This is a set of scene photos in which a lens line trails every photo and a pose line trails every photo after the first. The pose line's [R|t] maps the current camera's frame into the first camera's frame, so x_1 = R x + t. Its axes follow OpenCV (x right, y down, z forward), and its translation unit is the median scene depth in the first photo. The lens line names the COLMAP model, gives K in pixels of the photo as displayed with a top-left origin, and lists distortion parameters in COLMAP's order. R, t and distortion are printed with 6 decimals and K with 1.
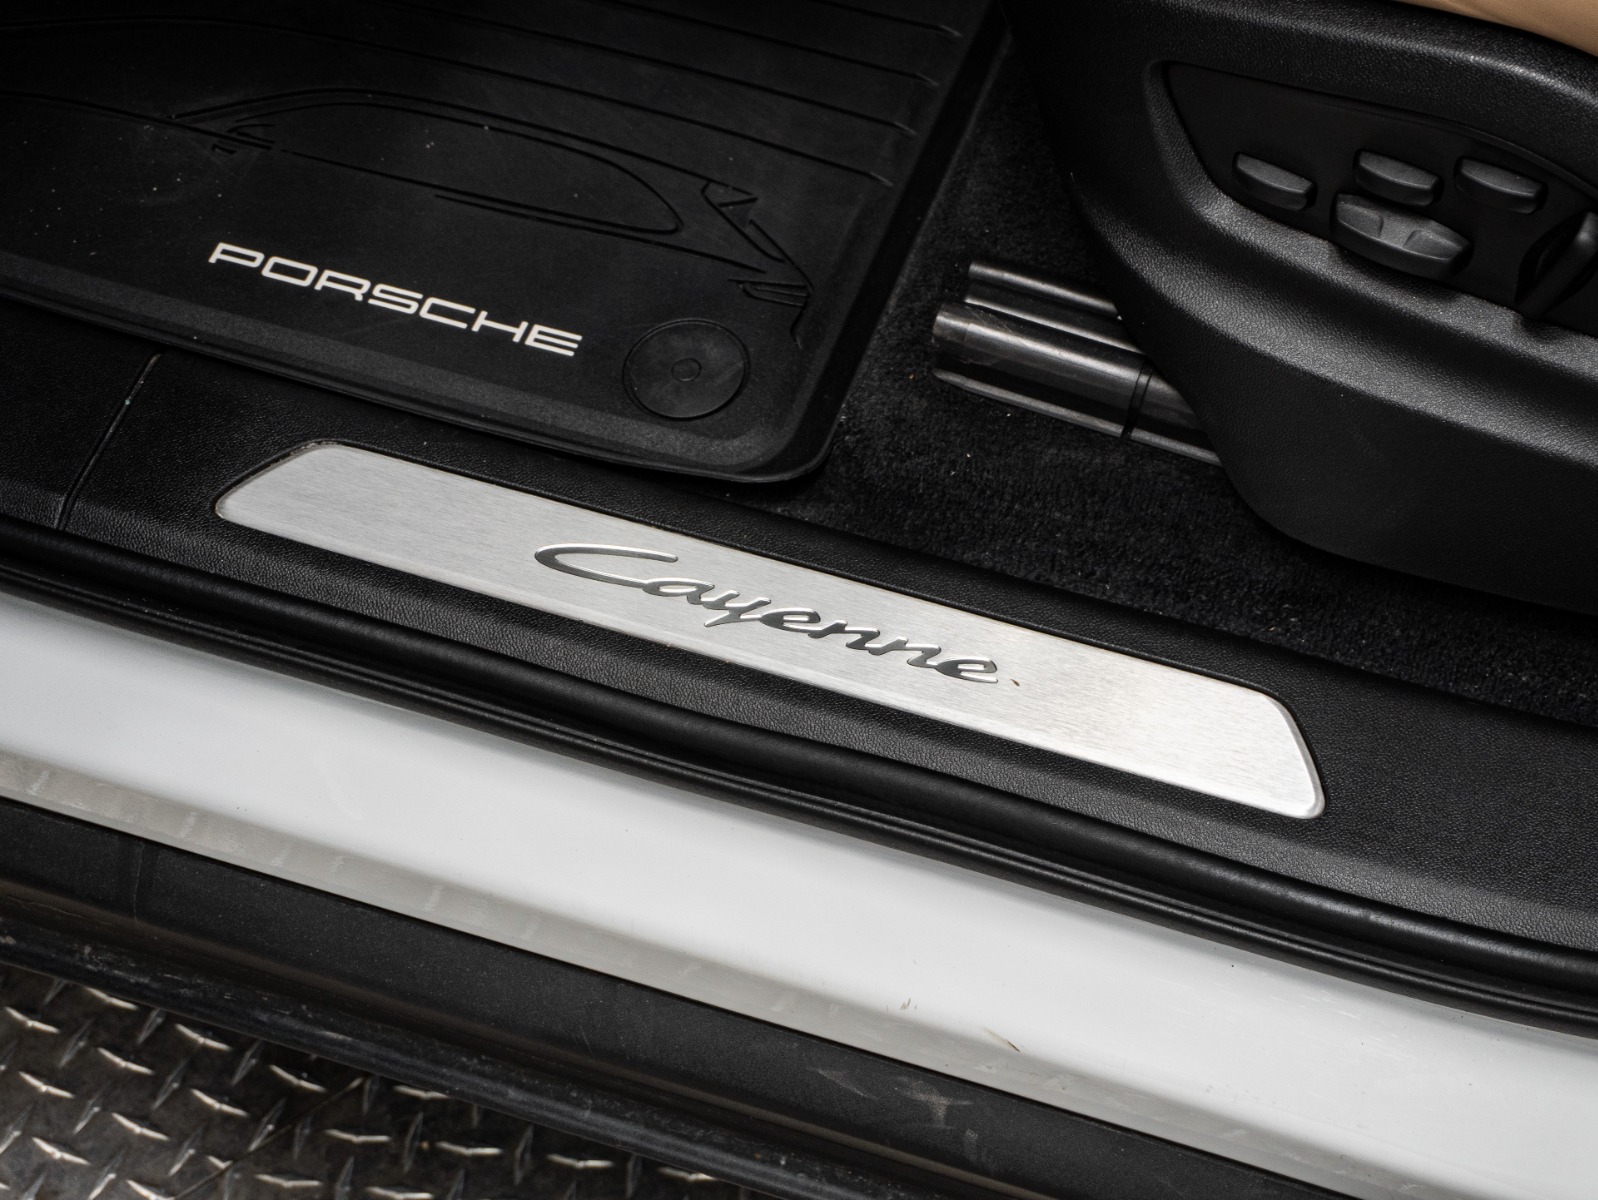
lens RADIAL K [[3791.7, 0, 789.7], [0, 3791.7, 595.7], [0, 0, 1]] dist [0.063719, 0.000000]
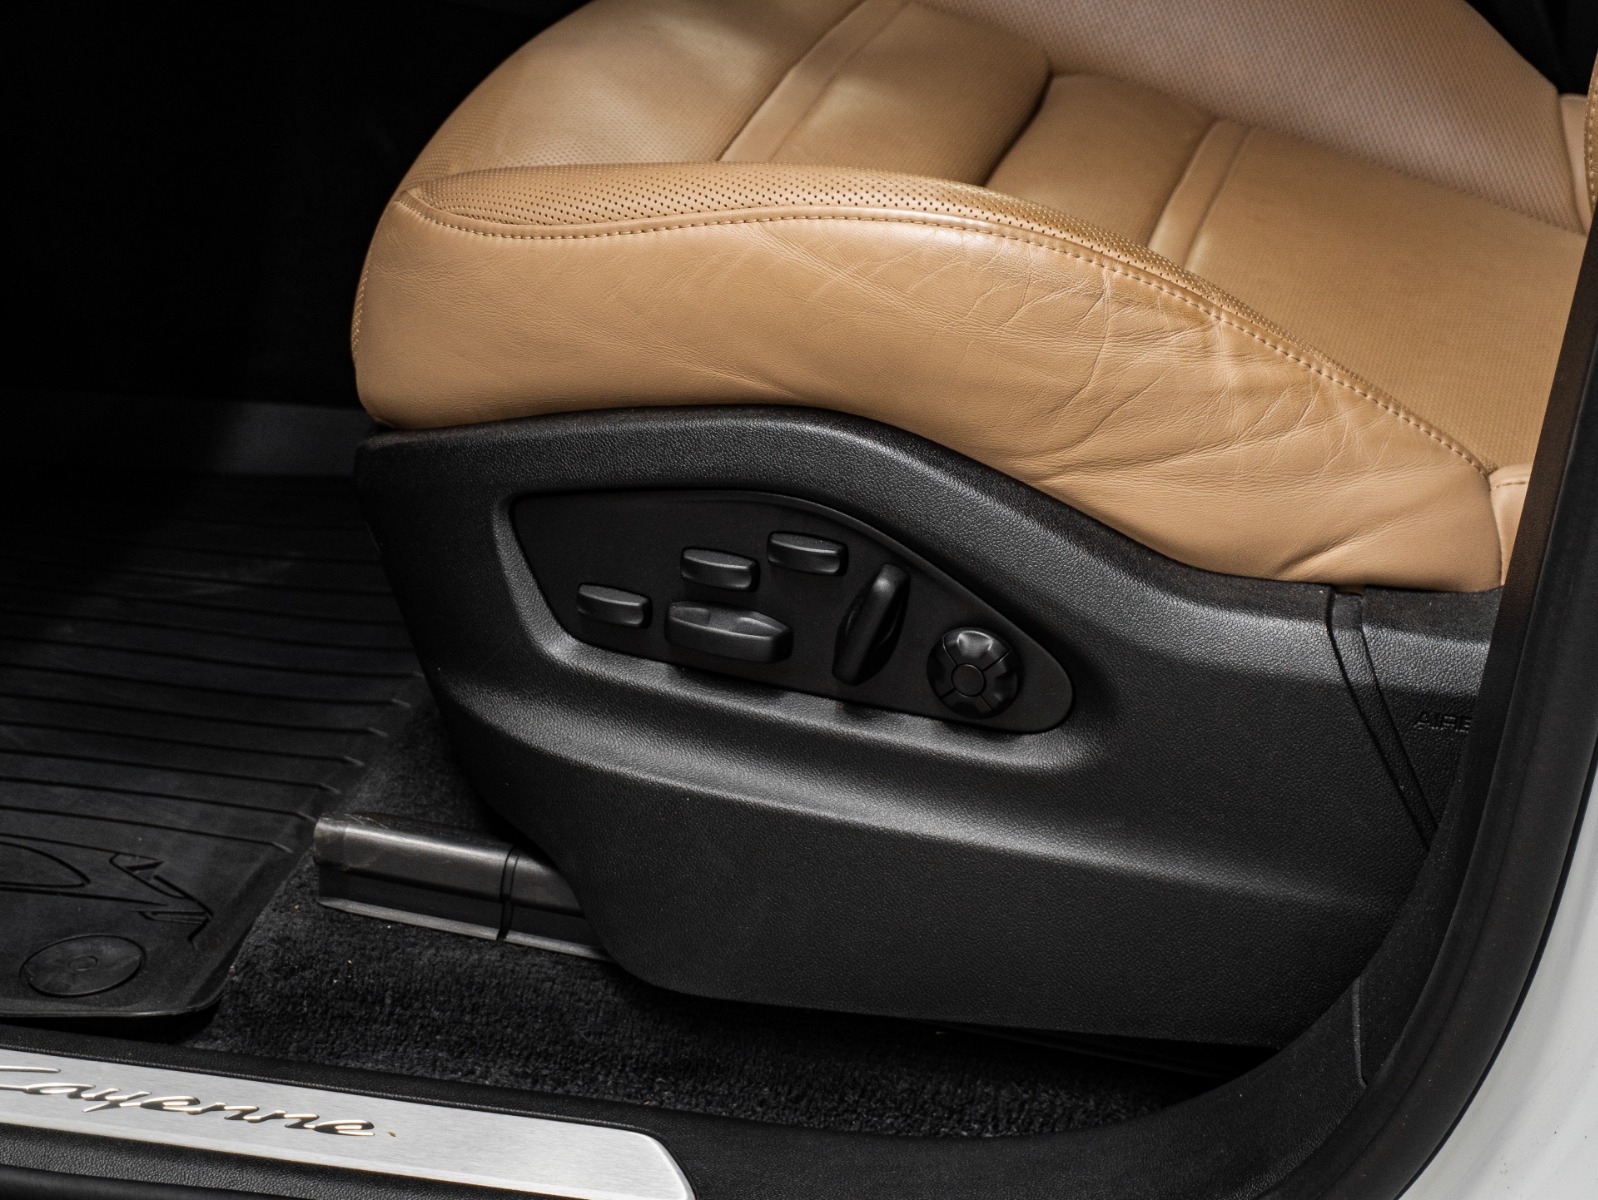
lens RADIAL K [[3791.7, 0, 805.0], [0, 3791.7, 604.0], [0, 0, 1]] dist [0.063719, 0.000000]
pose [[0.993420, 0.000292, 0.114530, 0.051932], [0.058693, 0.857408, -0.511280, 0.417901], [-0.098348, 0.514638, 0.851749, 0.053495]]
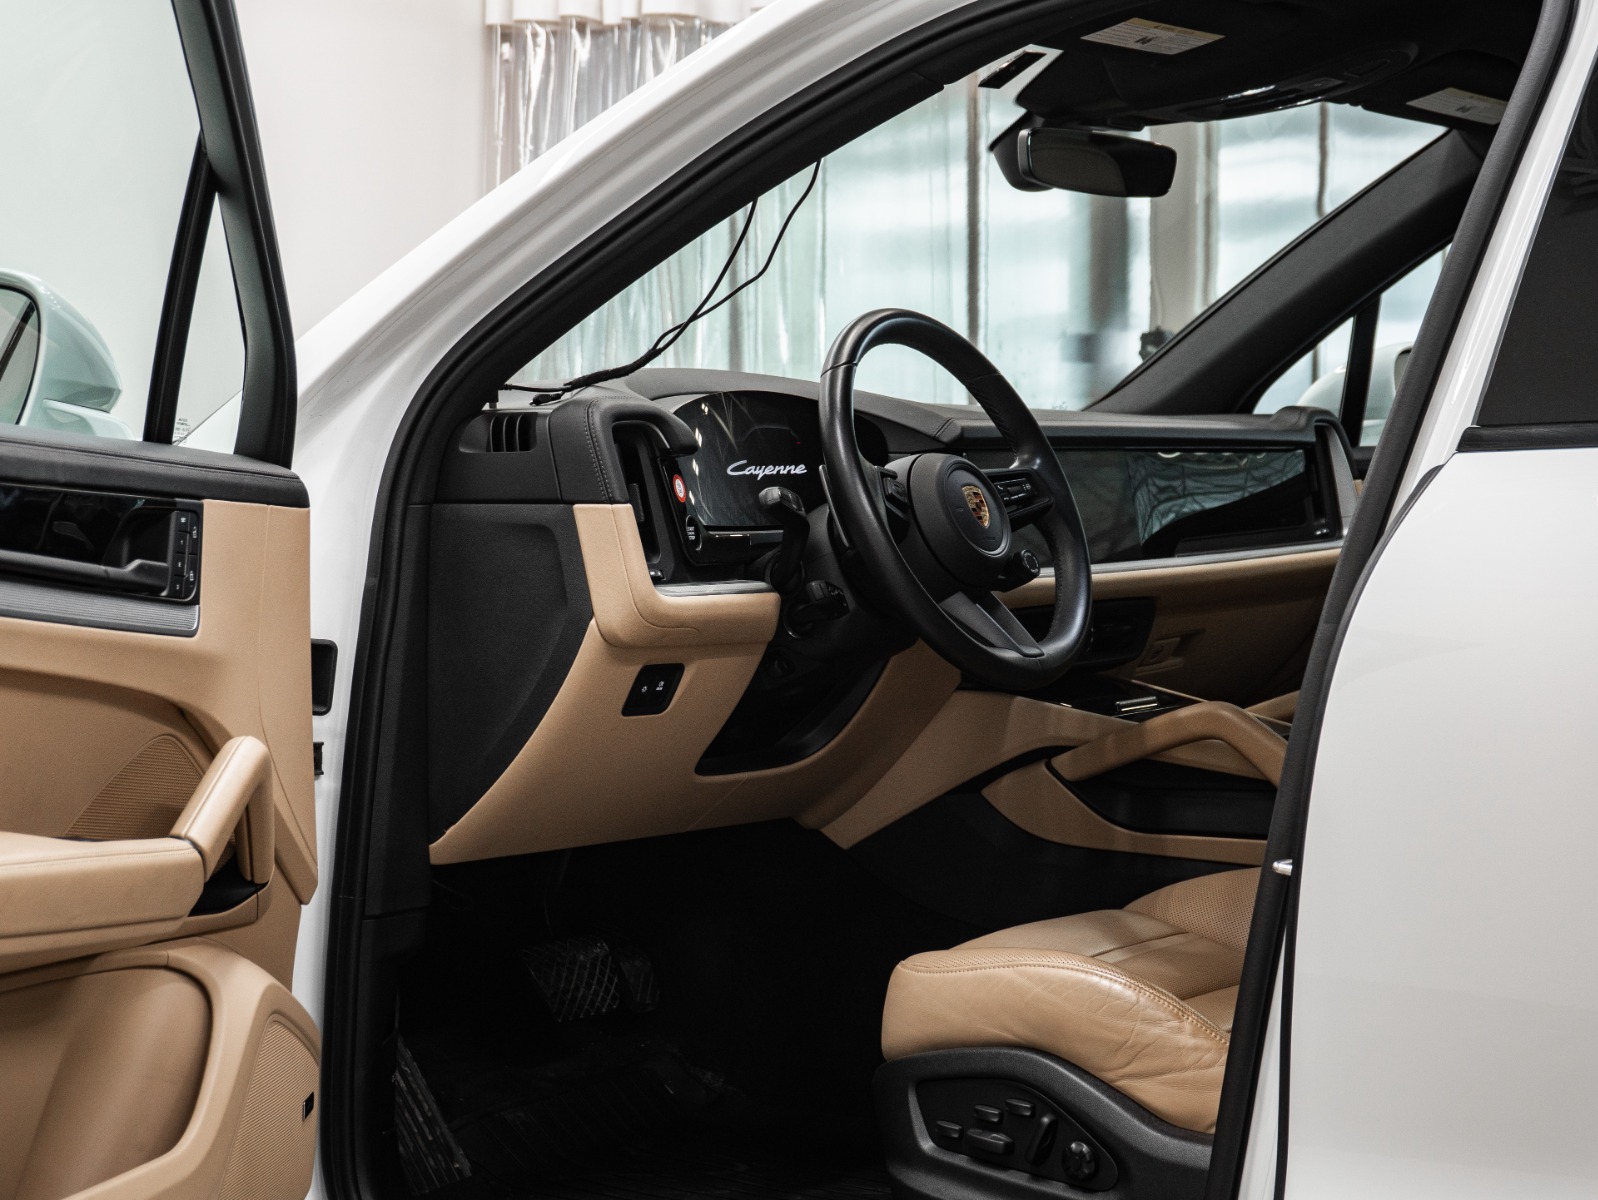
lens RADIAL K [[3040.5, 0, 795.9], [0, 3040.5, 605.3], [0, 0, 1]] dist [-0.024085, 0.000000]
pose [[0.965893, 0.073186, -0.248385, 0.475237], [-0.238736, 0.623177, -0.744752, 1.144743], [0.100282, 0.778649, 0.619394, -0.537432]]
